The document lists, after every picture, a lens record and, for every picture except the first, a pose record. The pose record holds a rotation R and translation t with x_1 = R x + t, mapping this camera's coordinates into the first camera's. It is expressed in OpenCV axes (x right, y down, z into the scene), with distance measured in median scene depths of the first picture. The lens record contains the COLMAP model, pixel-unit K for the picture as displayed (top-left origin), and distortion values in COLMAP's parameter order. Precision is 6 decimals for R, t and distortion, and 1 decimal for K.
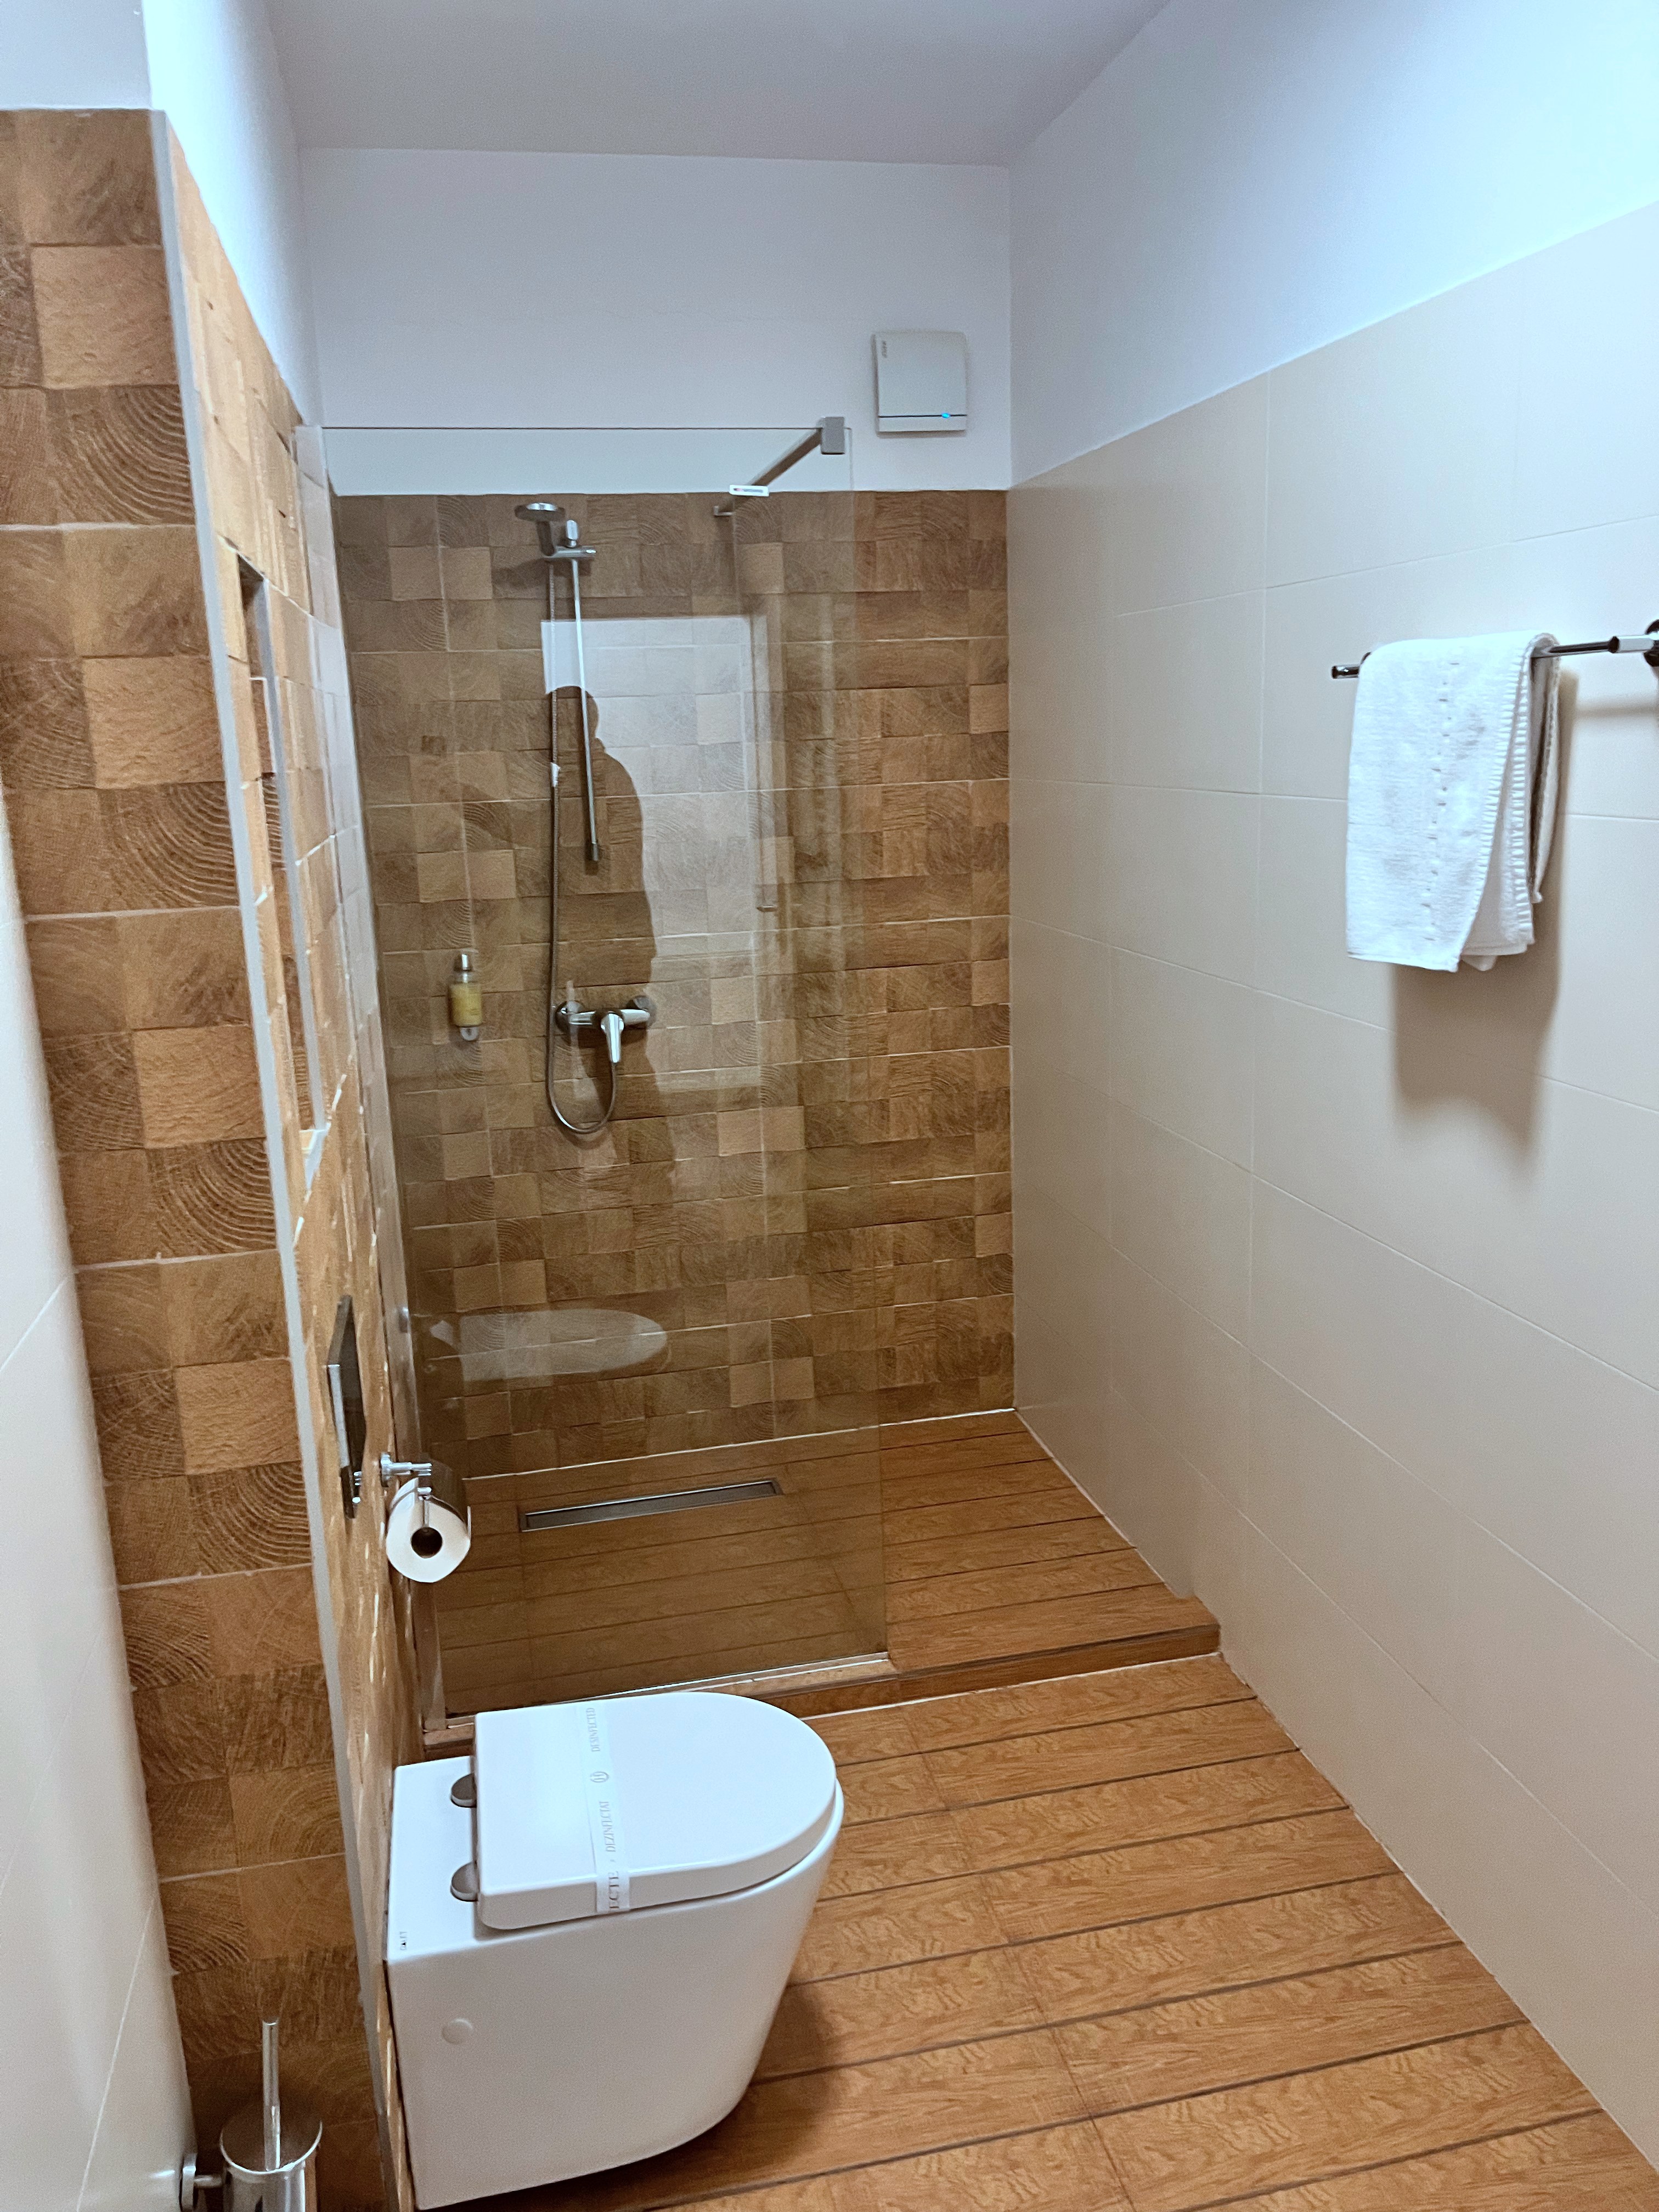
lens RADIAL K [[1689.6, 0, 822.6], [0, 1689.6, 1112.3], [0, 0, 1]] dist [0.055138, -0.057783]
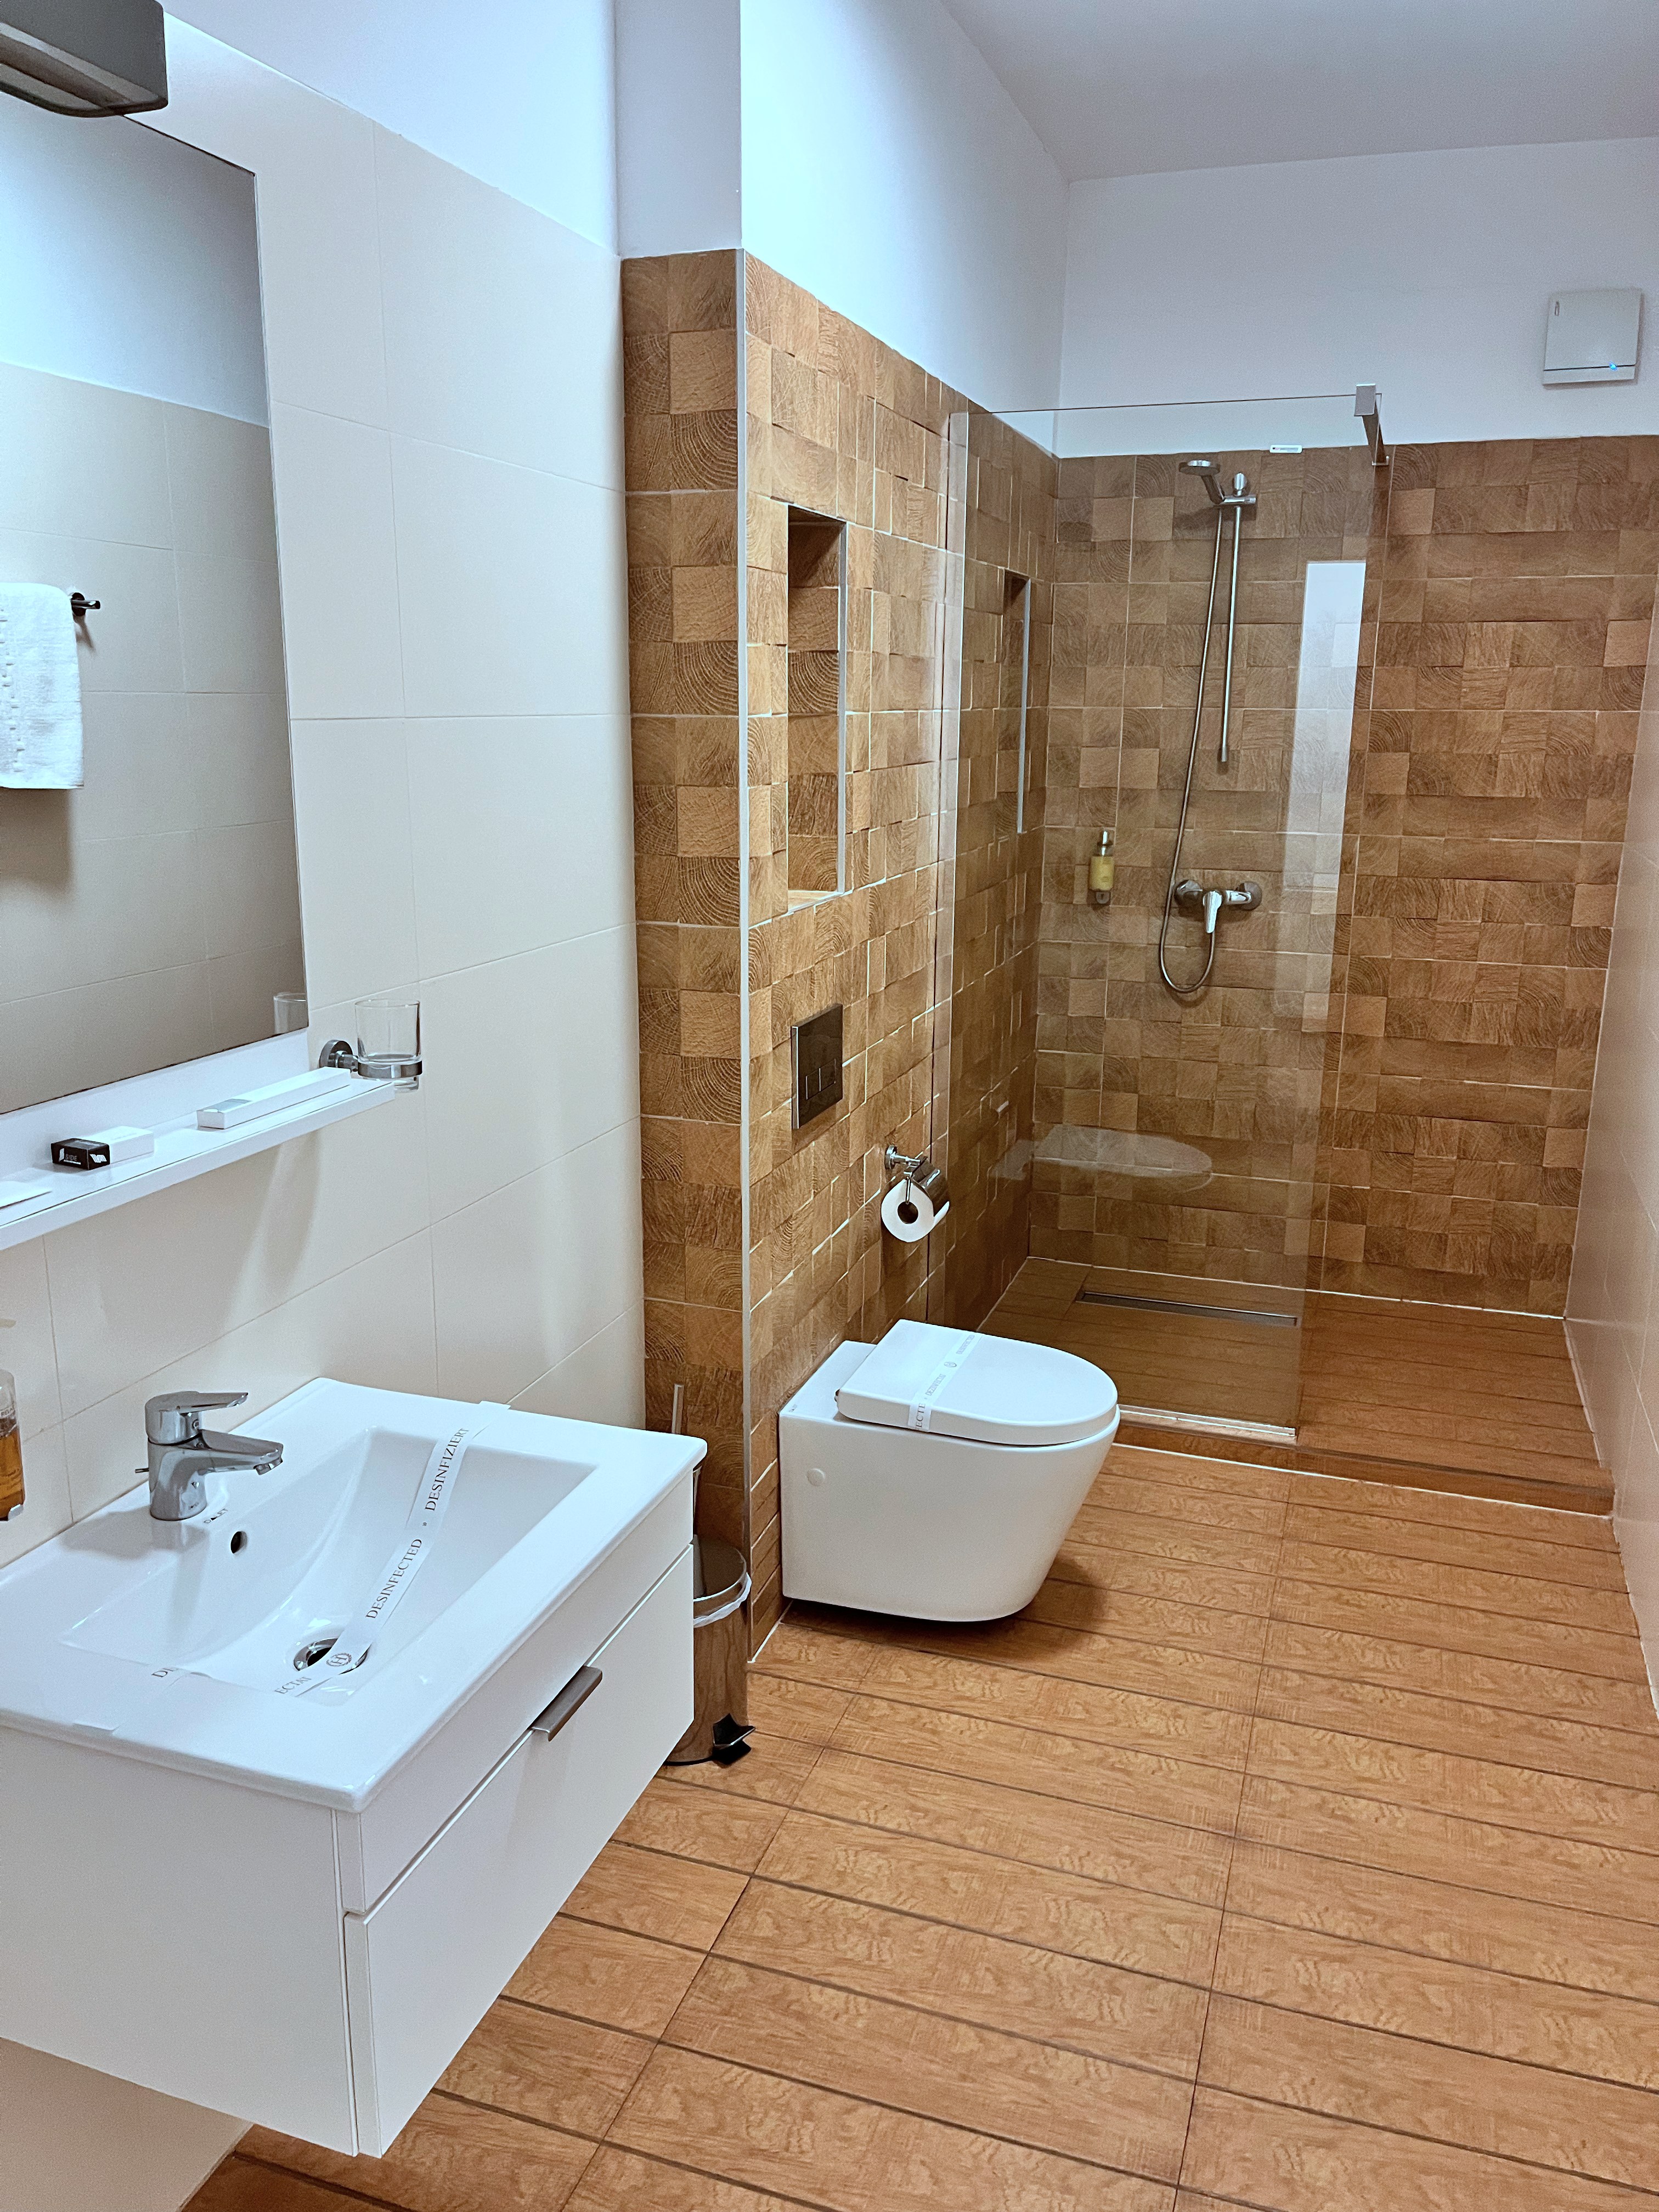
lens RADIAL K [[1689.6, 0, 823.3], [0, 1689.6, 1106.4], [0, 0, 1]] dist [0.055138, -0.057783]
pose [[0.857932, 0.164472, -0.486726, 0.244598], [-0.152876, 0.986185, 0.063778, 0.056287], [0.490491, 0.019691, 0.871224, -0.169417]]
